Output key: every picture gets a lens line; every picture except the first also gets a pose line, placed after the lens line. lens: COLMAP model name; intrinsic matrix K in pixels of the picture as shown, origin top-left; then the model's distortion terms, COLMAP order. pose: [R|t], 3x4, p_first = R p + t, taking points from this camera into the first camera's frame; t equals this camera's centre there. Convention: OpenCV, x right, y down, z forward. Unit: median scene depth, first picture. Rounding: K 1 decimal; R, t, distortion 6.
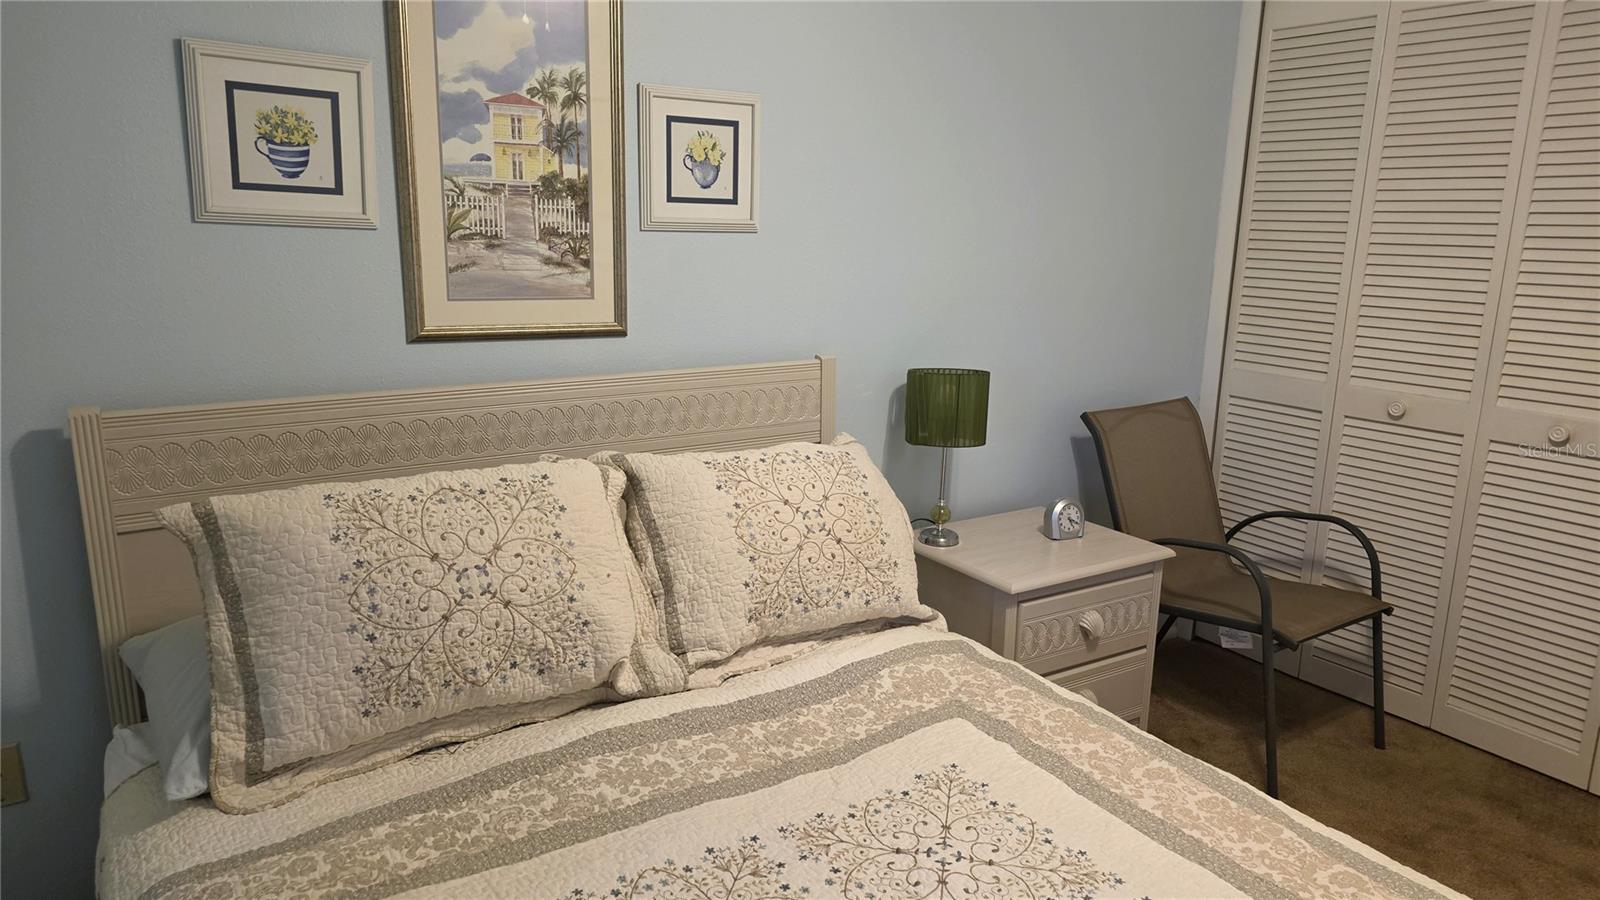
lens RADIAL K [[1059.1, 0, 780.3], [0, 1059.1, 469.2], [0, 0, 1]] dist [0.141902, -0.231703]
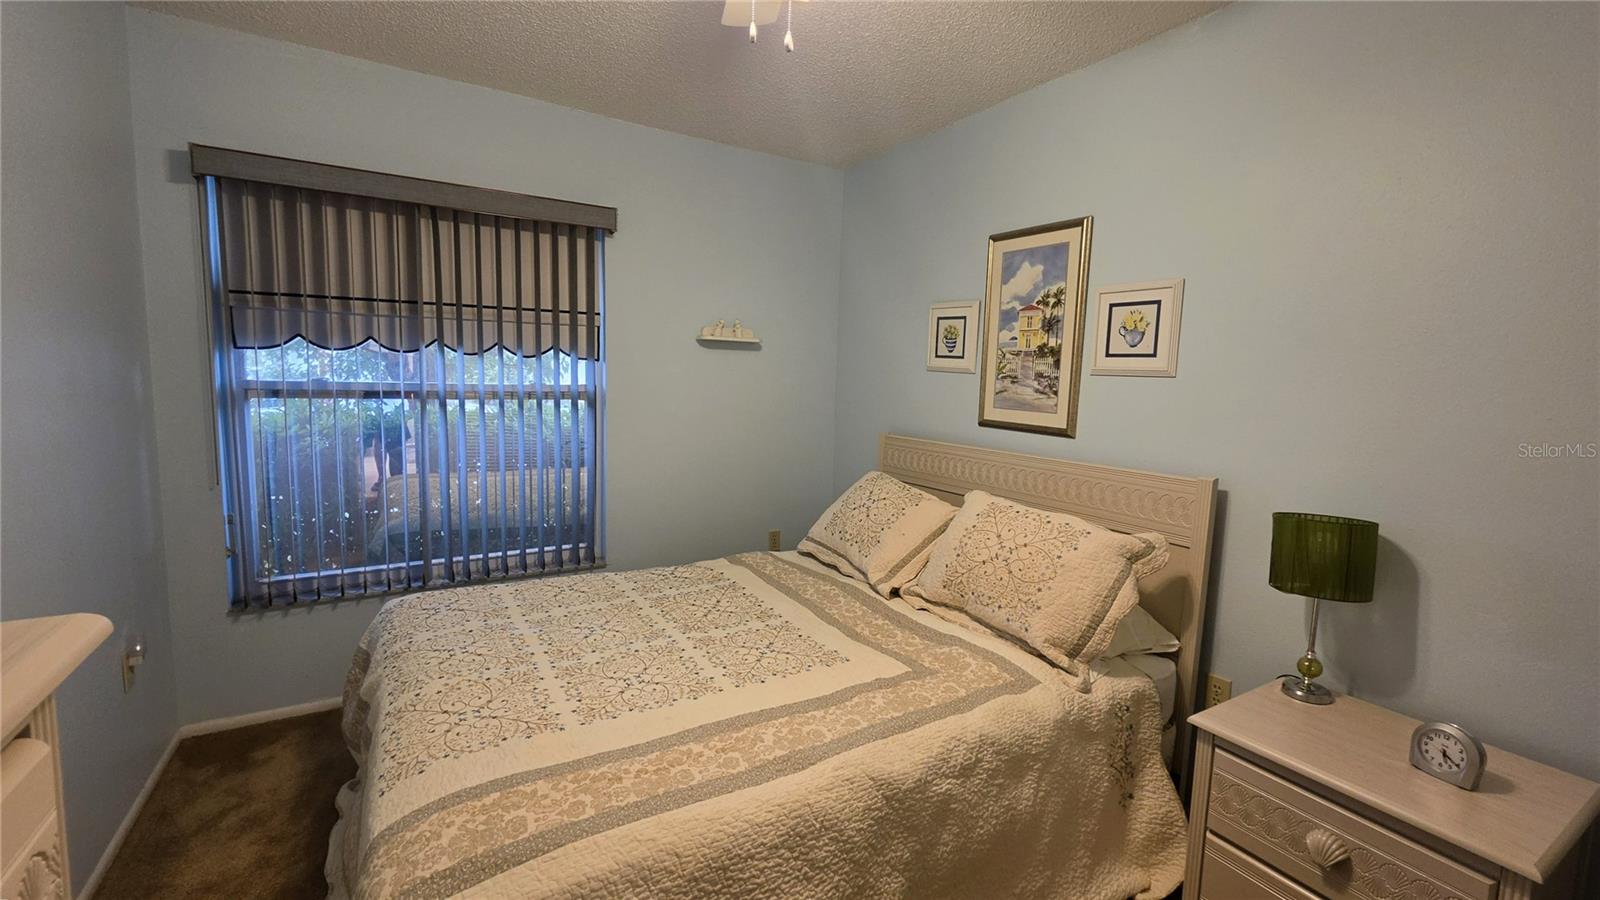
lens RADIAL K [[659.8, 0, 800.0], [0, 659.8, 450.0], [0, 0, 1]] dist [0.030825, -0.000095]
pose [[-0.026416, 0.104040, -0.994222, 0.943479], [-0.260951, 0.959367, 0.107326, -0.116705], [0.964990, 0.262279, 0.001807, 0.651666]]
